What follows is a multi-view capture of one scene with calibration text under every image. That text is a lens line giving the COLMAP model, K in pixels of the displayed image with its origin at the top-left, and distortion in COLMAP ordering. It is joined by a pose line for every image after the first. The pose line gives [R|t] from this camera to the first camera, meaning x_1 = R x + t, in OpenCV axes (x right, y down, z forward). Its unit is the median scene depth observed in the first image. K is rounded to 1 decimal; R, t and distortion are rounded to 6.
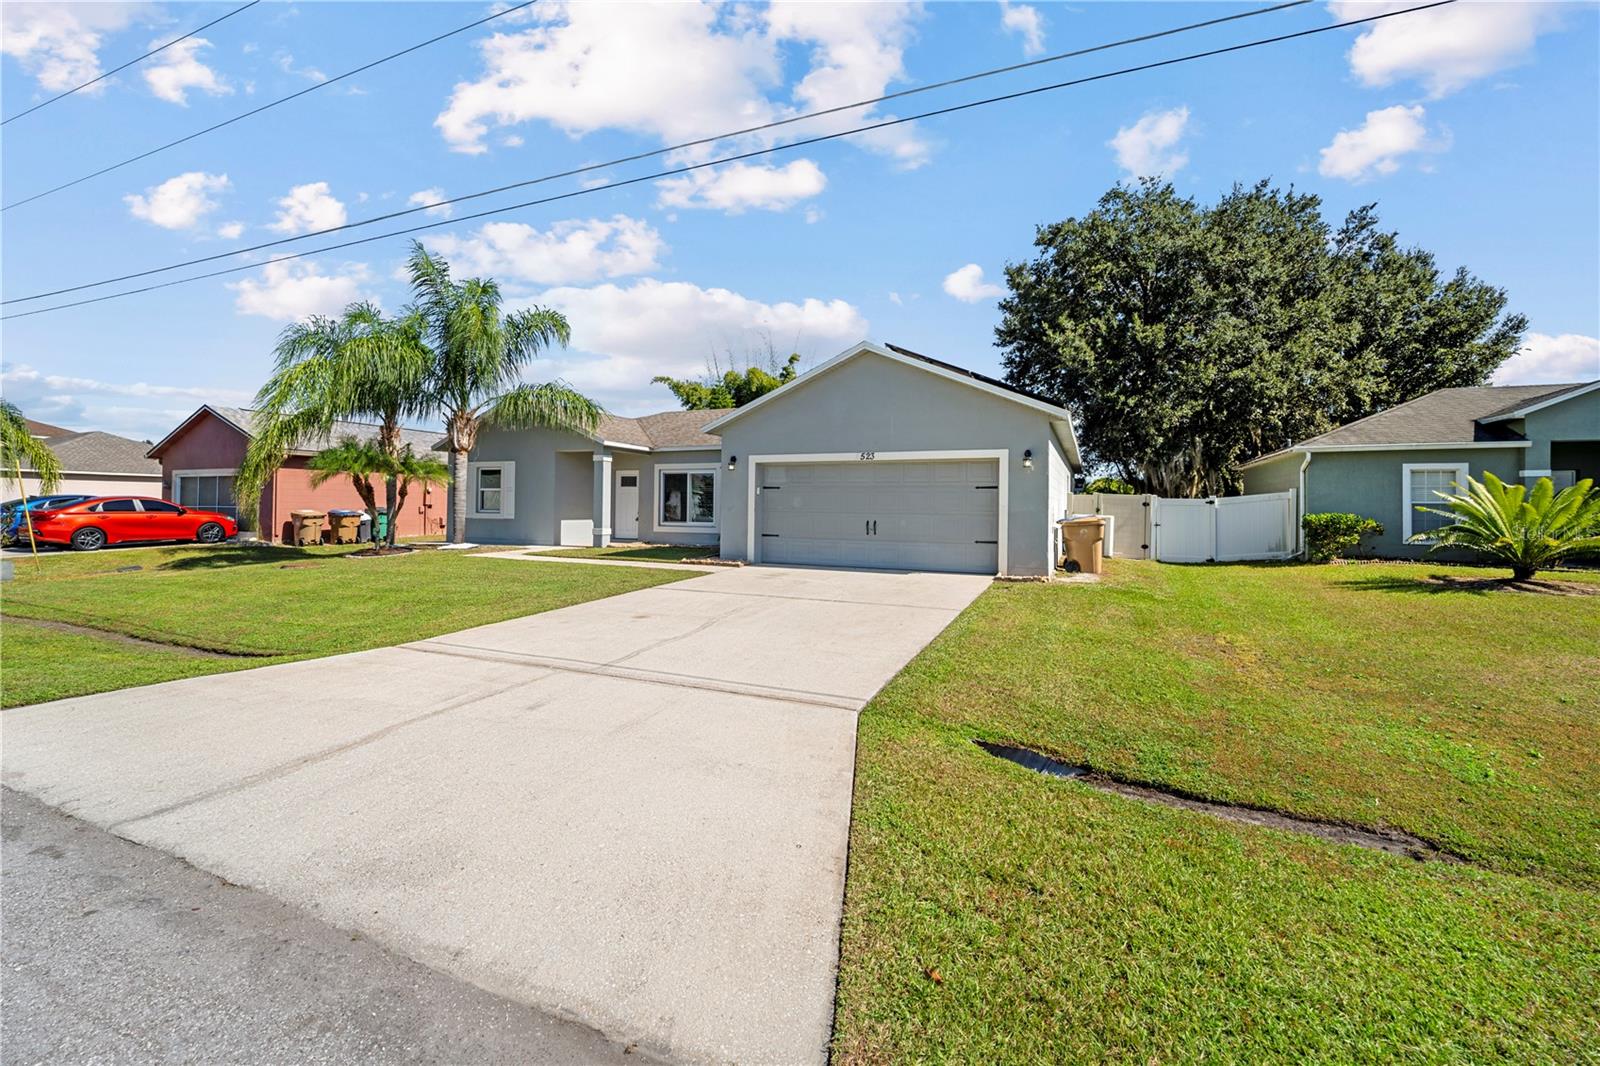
lens RADIAL K [[663.4, 0, 800.7], [0, 663.4, 526.3], [0, 0, 1]] dist [-0.020762, -0.000240]
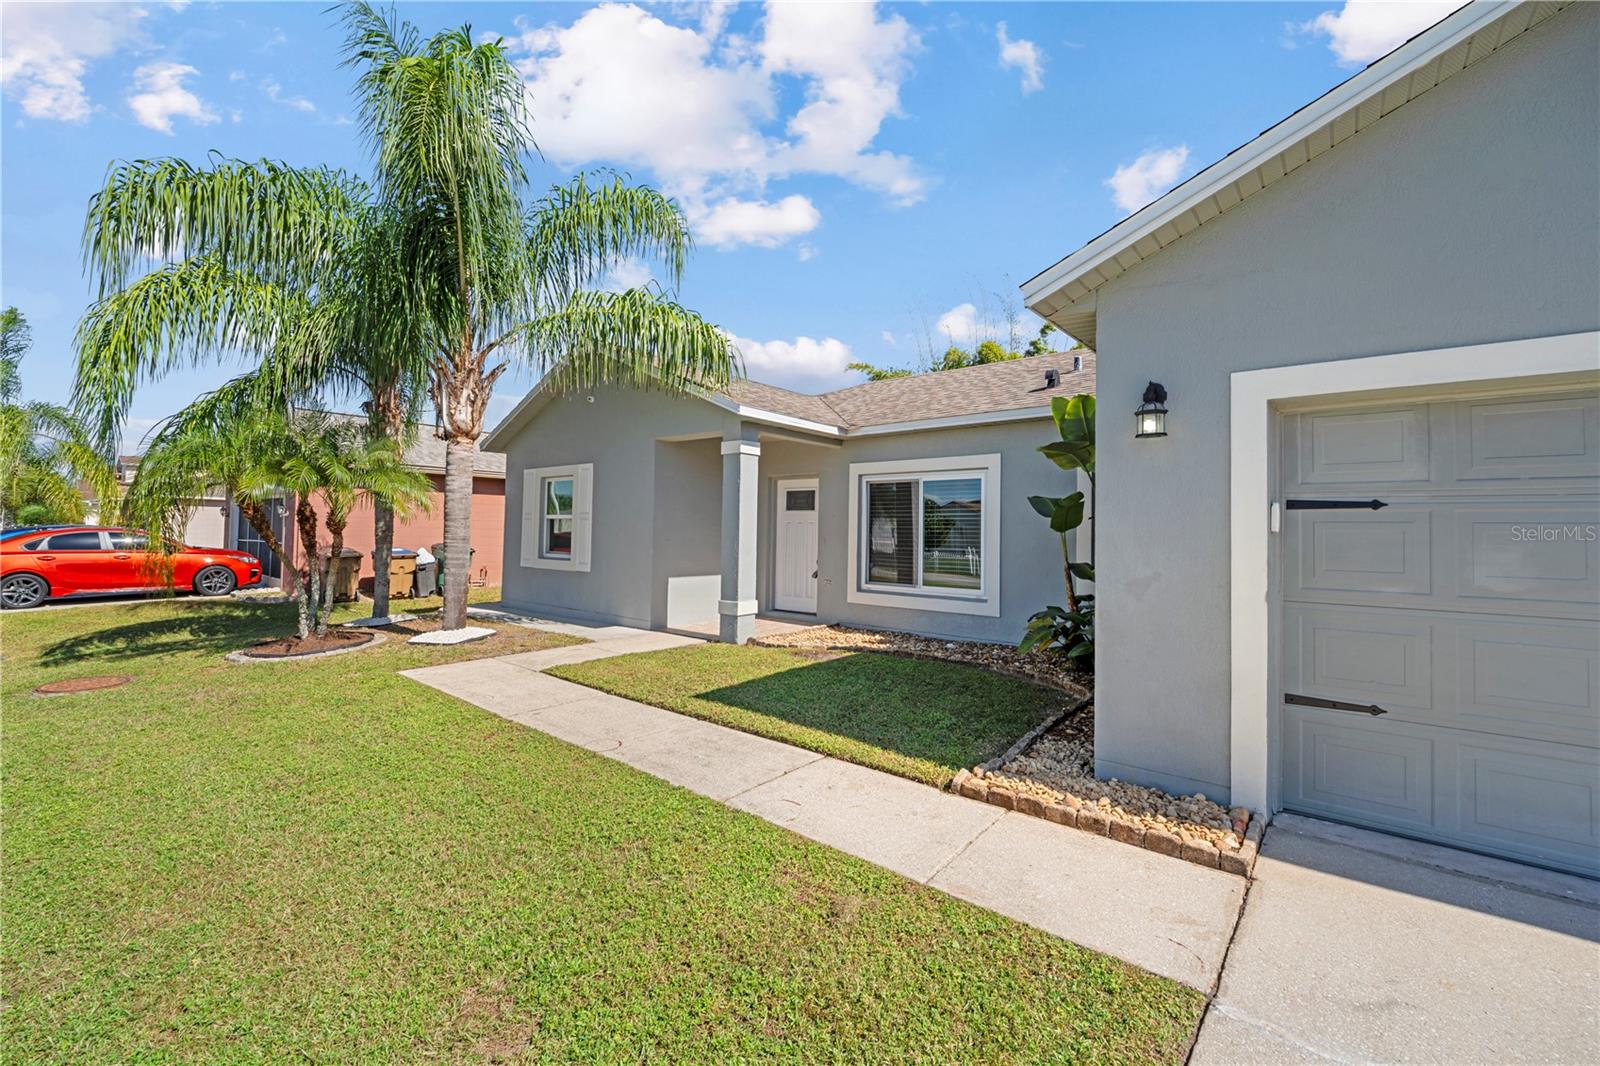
lens RADIAL K [[663.4, 0, 800.7], [0, 663.4, 526.3], [0, 0, 1]] dist [-0.020762, -0.000240]
pose [[0.959032, 0.000535, -0.283298, -0.119929], [-0.012401, 0.999119, -0.040094, -0.028665], [0.283027, 0.041965, 0.958193, 0.536445]]
